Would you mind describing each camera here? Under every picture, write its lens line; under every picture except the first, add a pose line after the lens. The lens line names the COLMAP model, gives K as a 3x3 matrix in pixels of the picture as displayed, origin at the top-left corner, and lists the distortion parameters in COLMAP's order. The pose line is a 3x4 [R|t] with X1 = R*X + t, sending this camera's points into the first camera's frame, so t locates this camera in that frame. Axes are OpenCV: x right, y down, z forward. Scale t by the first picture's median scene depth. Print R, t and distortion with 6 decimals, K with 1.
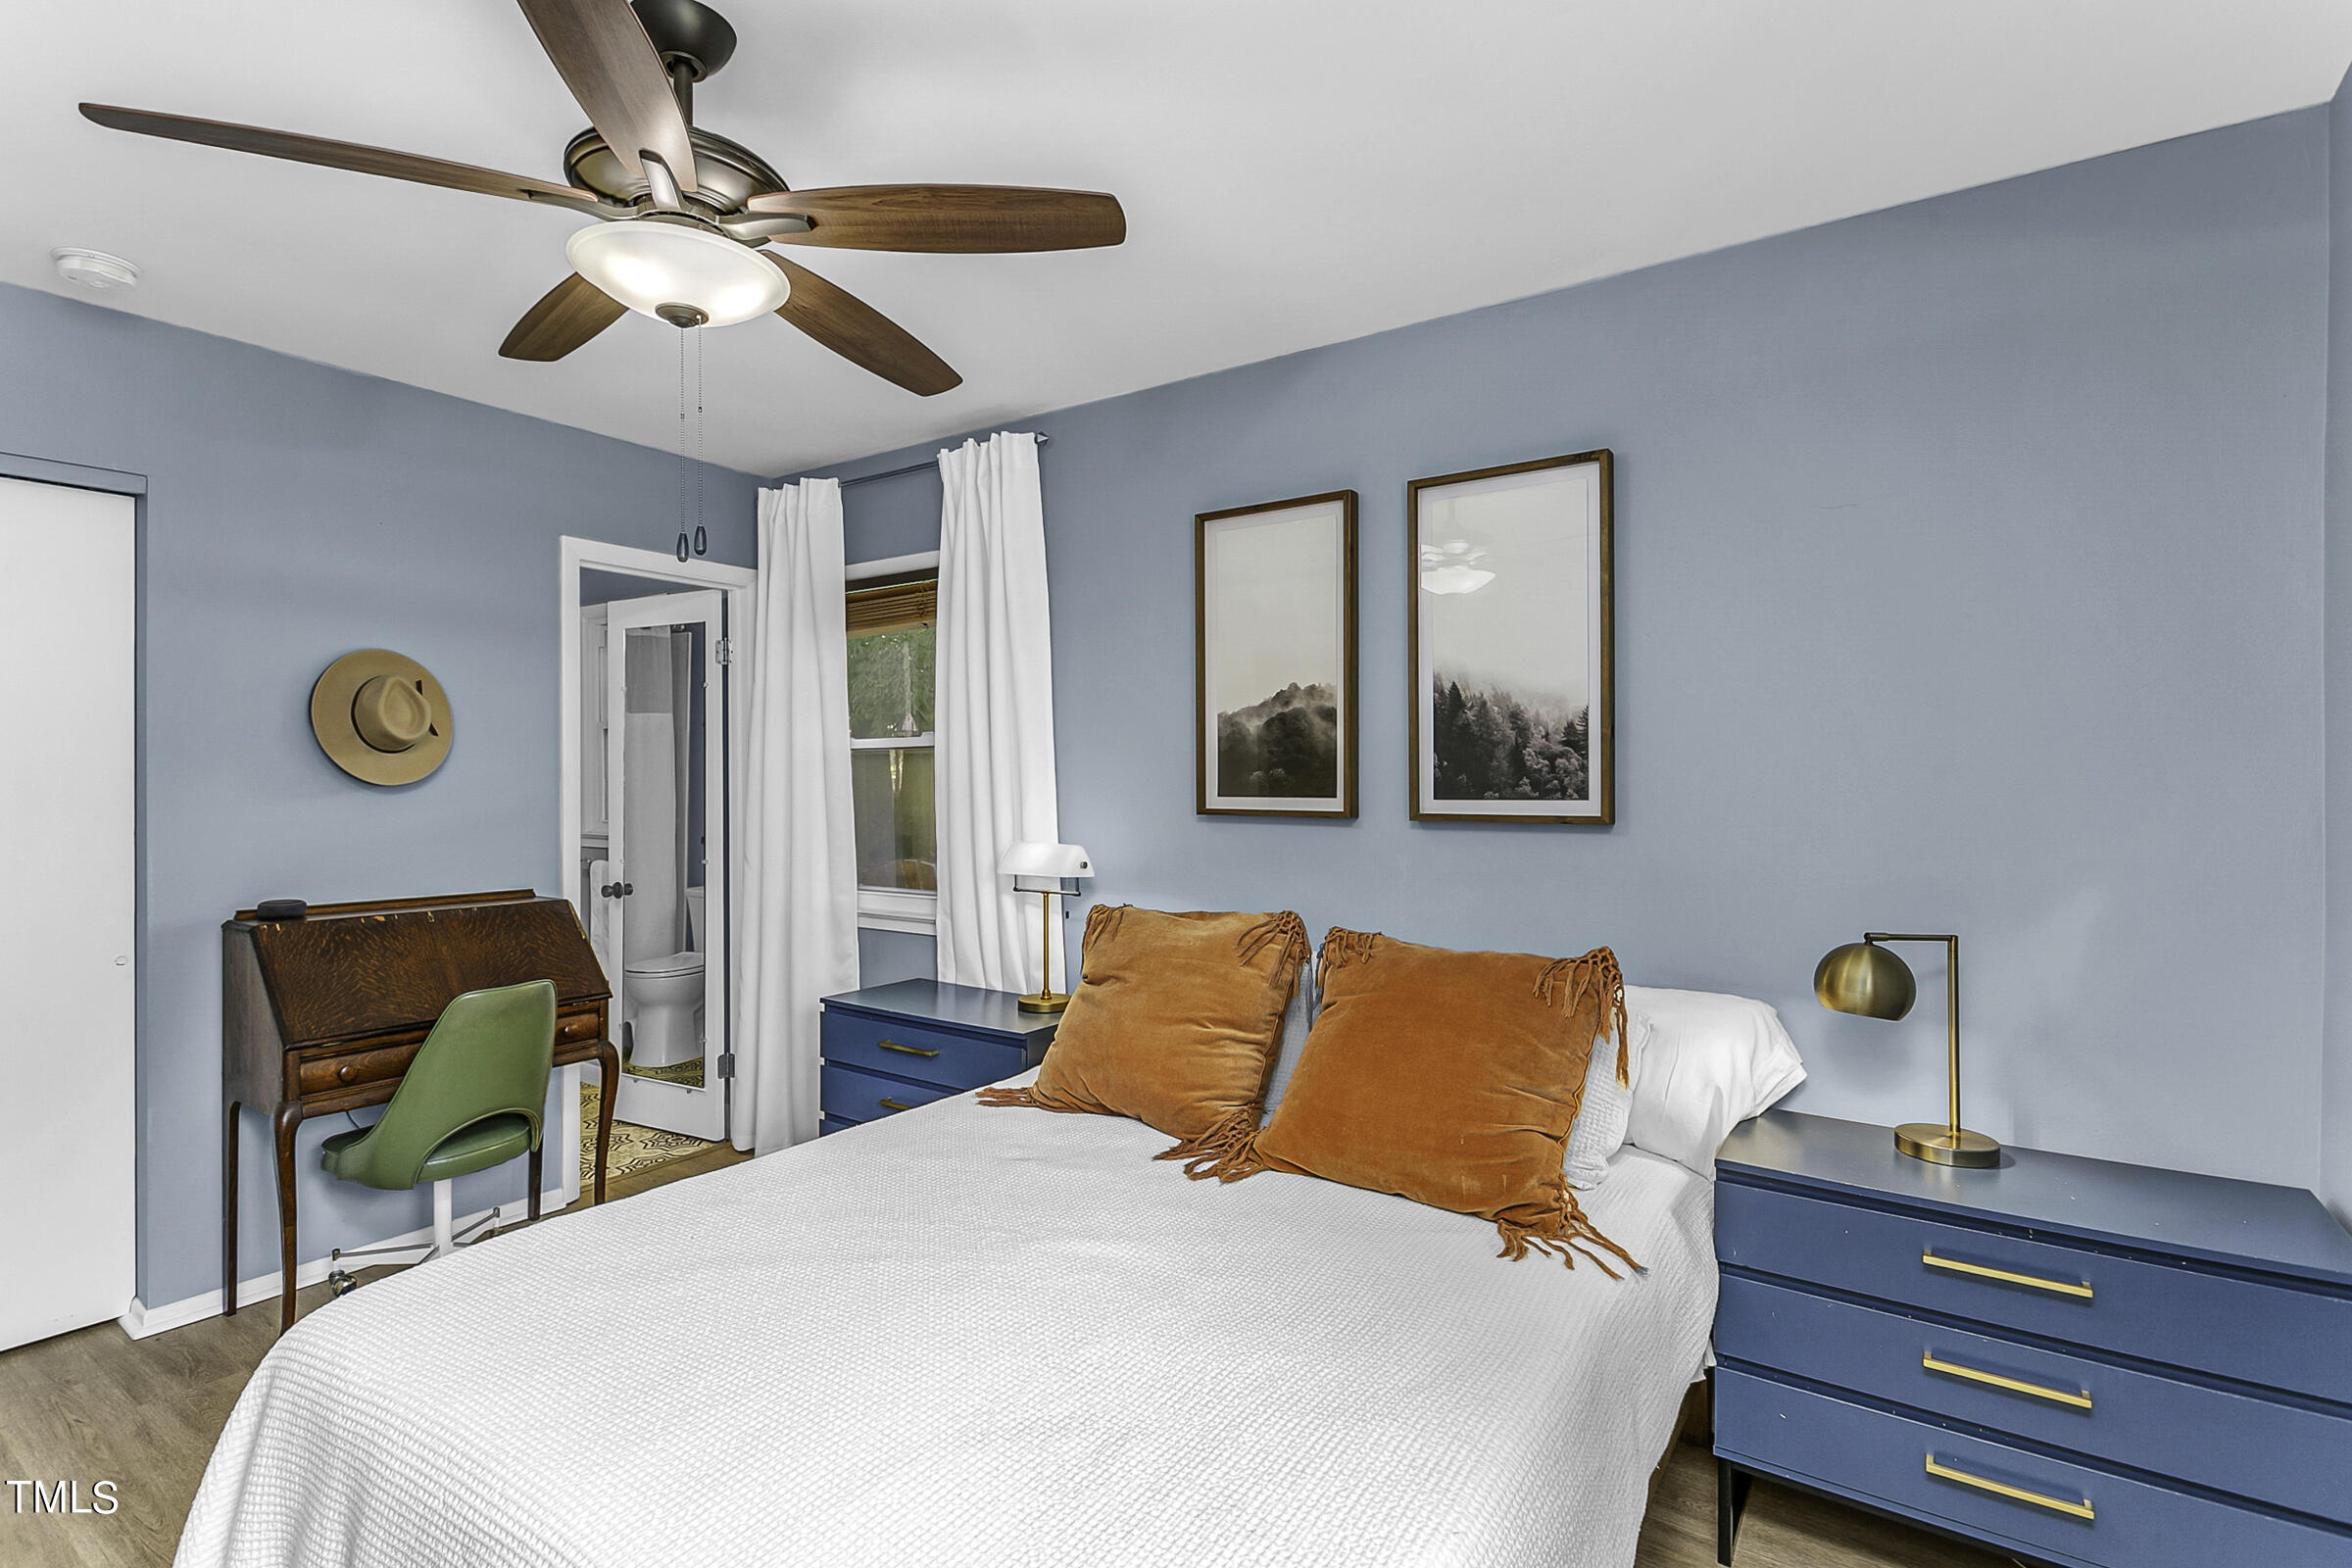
lens RADIAL K [[1089.0, 0, 1167.4], [0, 1089.0, 787.4], [0, 0, 1]] dist [-0.004362, -0.001174]
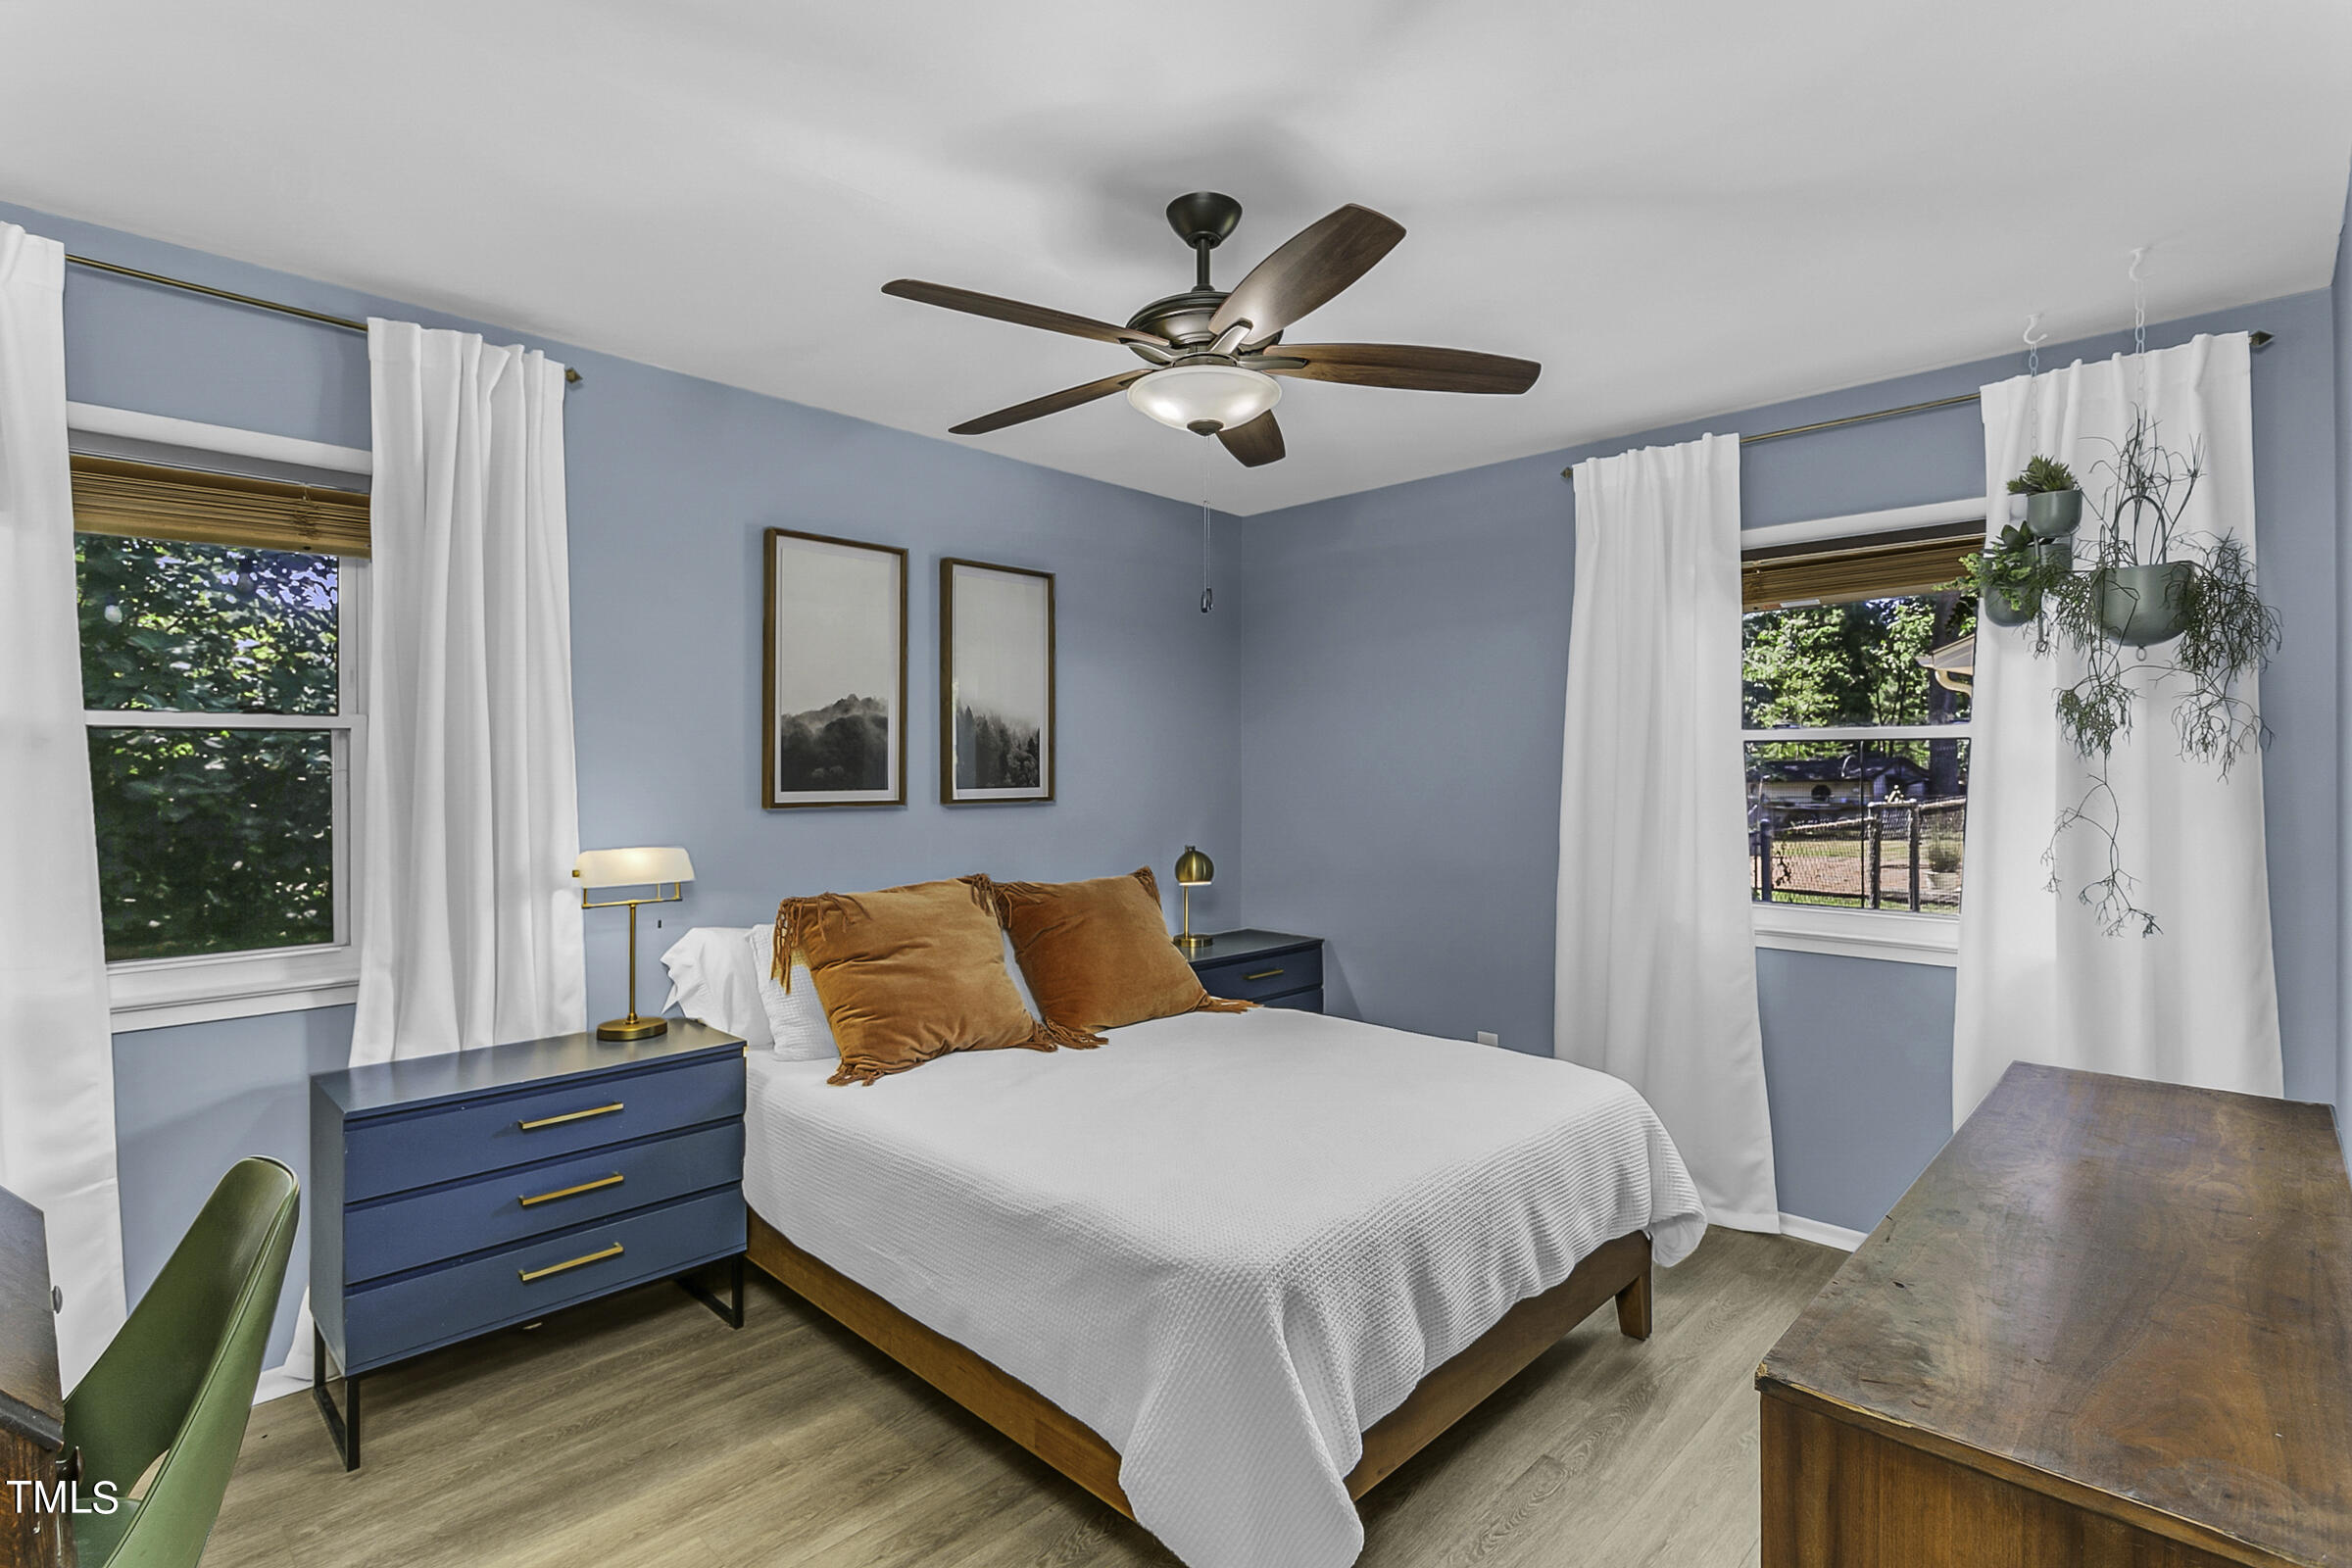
lens RADIAL K [[1089.0, 0, 1167.6], [0, 1089.0, 770.0], [0, 0, 1]] dist [-0.004362, -0.001174]
pose [[0.170186, -0.002068, 0.985410, -0.999697], [0.007139, 0.999974, 0.000866, -0.011501], [-0.985386, 0.006888, 0.170197, 0.459517]]
